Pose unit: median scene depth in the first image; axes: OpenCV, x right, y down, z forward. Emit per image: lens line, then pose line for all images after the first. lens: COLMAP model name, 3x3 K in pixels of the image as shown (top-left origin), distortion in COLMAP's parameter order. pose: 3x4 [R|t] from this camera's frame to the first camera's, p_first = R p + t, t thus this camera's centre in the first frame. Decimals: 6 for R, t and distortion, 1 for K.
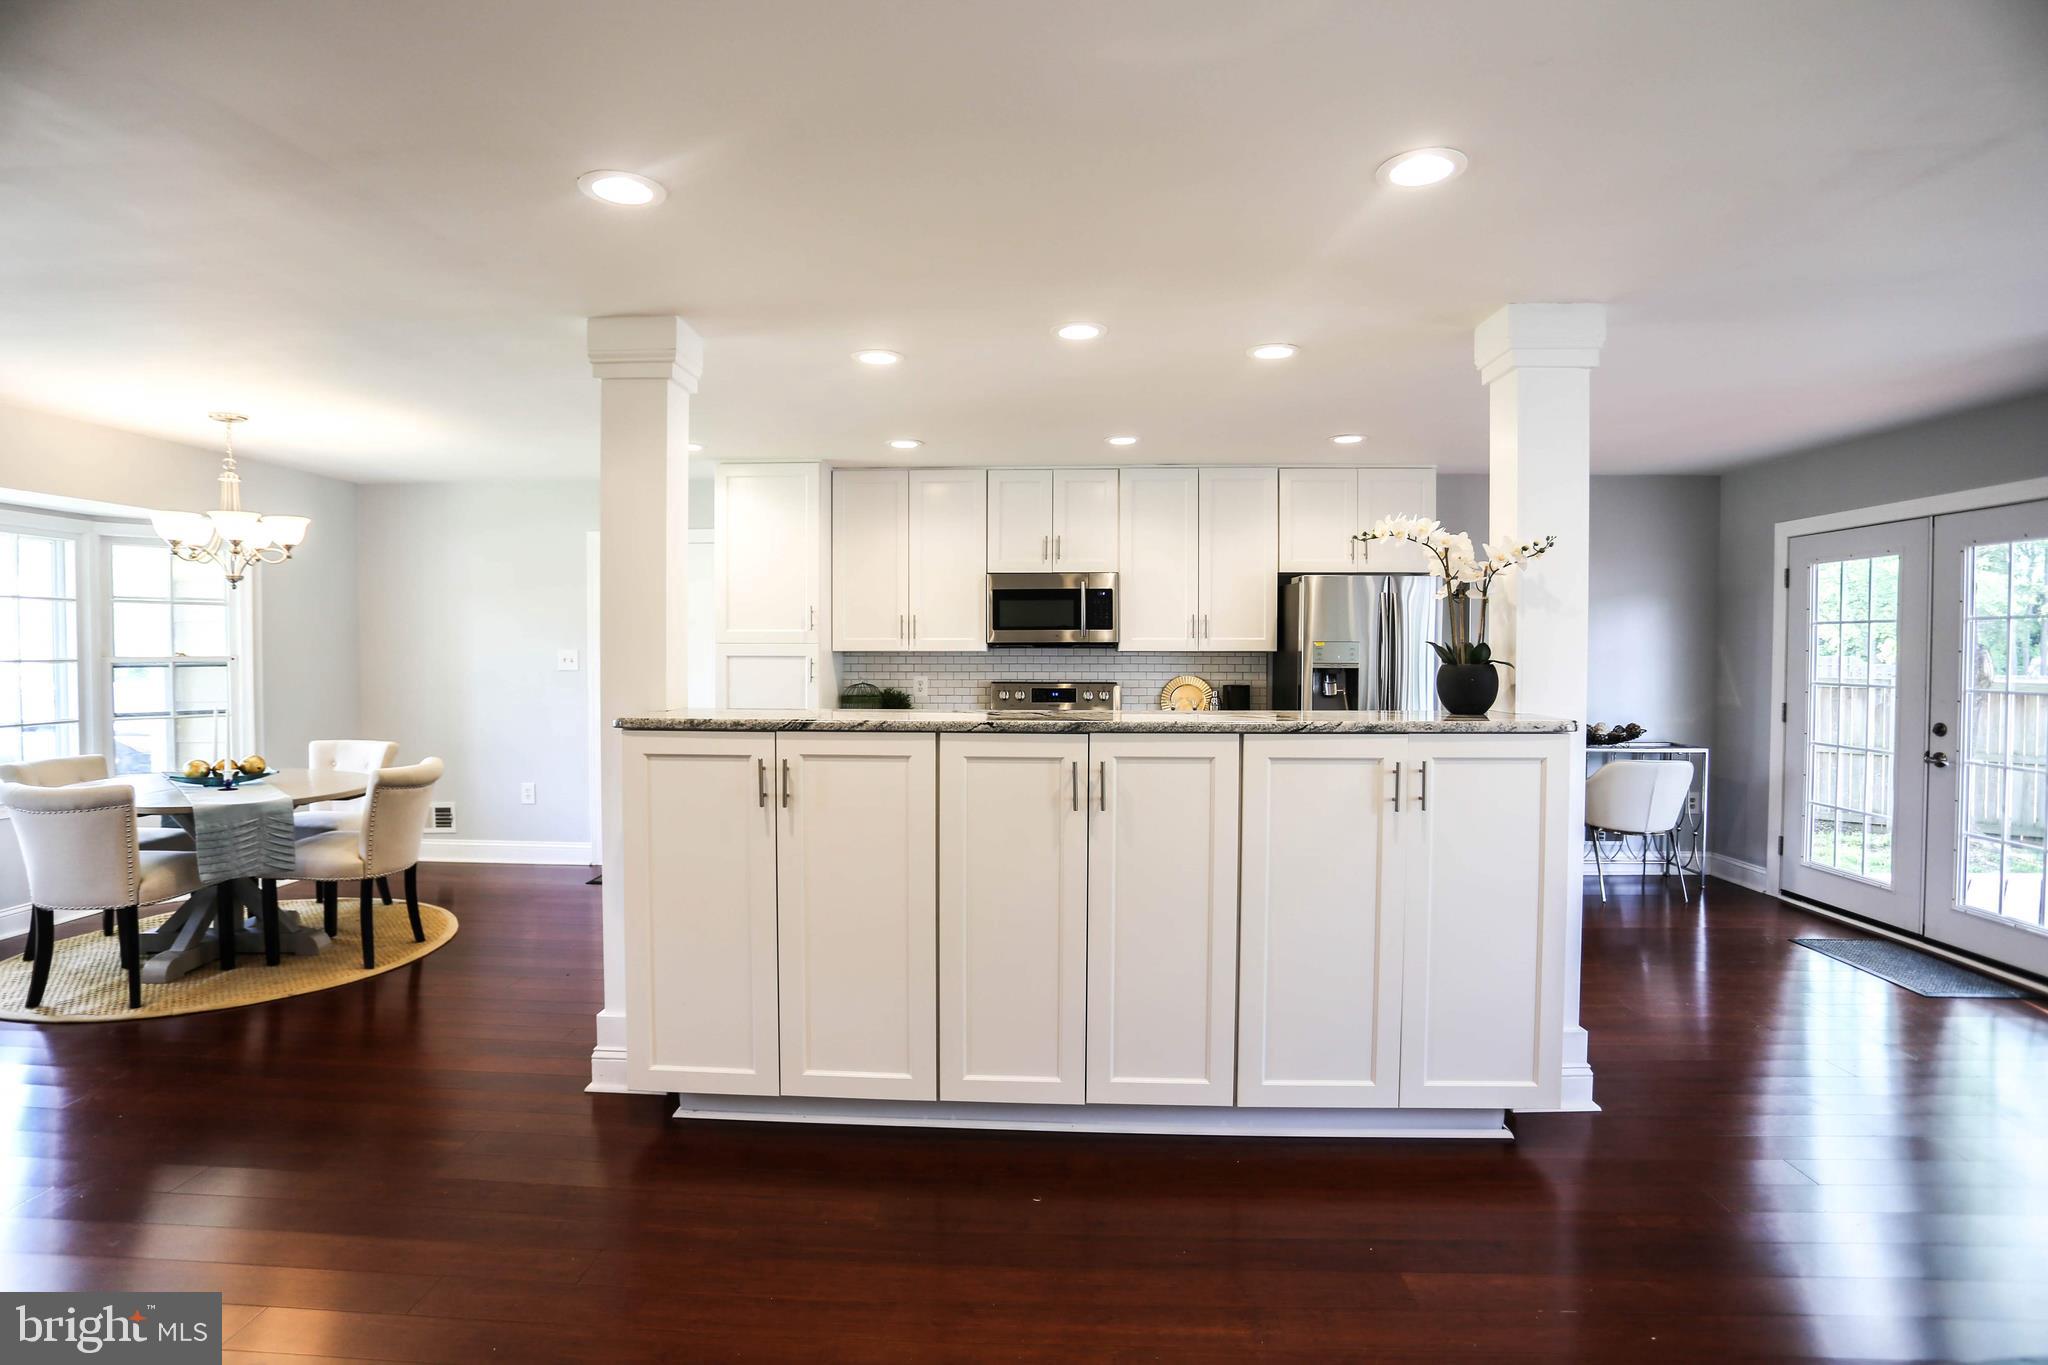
lens RADIAL K [[994.0, 0, 1009.9], [0, 994.0, 676.4], [0, 0, 1]] dist [-0.075426, 0.032328]
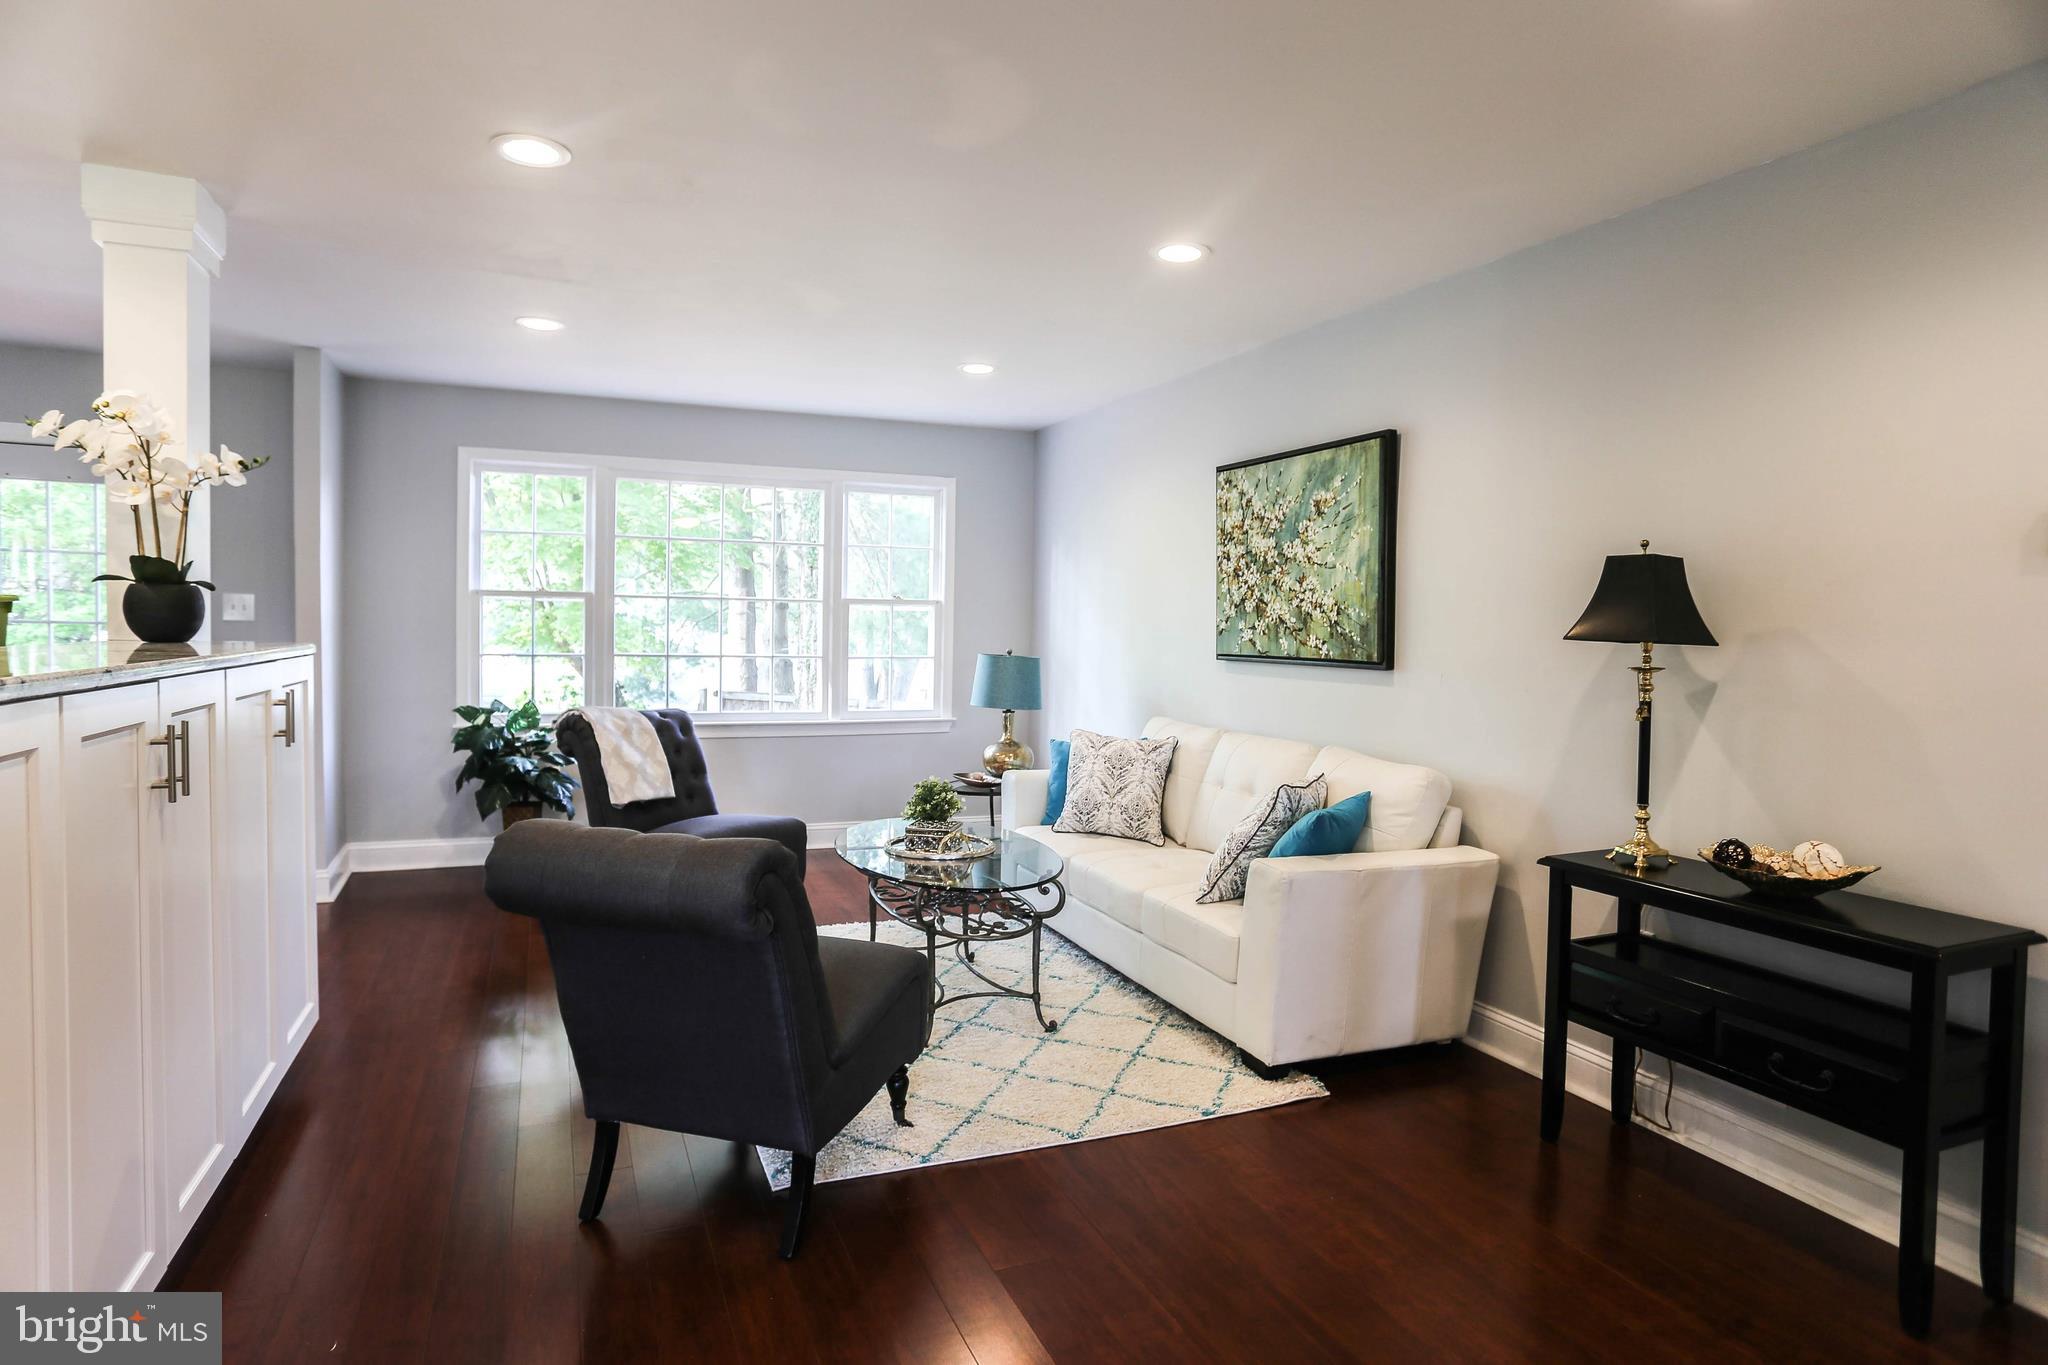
lens RADIAL K [[1136.4, 0, 1011.8], [0, 1136.4, 675.6], [0, 0, 1]] dist [-0.078259, 0.048453]
pose [[-0.422049, -0.049400, 0.905226, -0.386843], [0.002552, 0.998446, 0.055677, 0.008501], [-0.906570, 0.025808, -0.421266, 0.391980]]
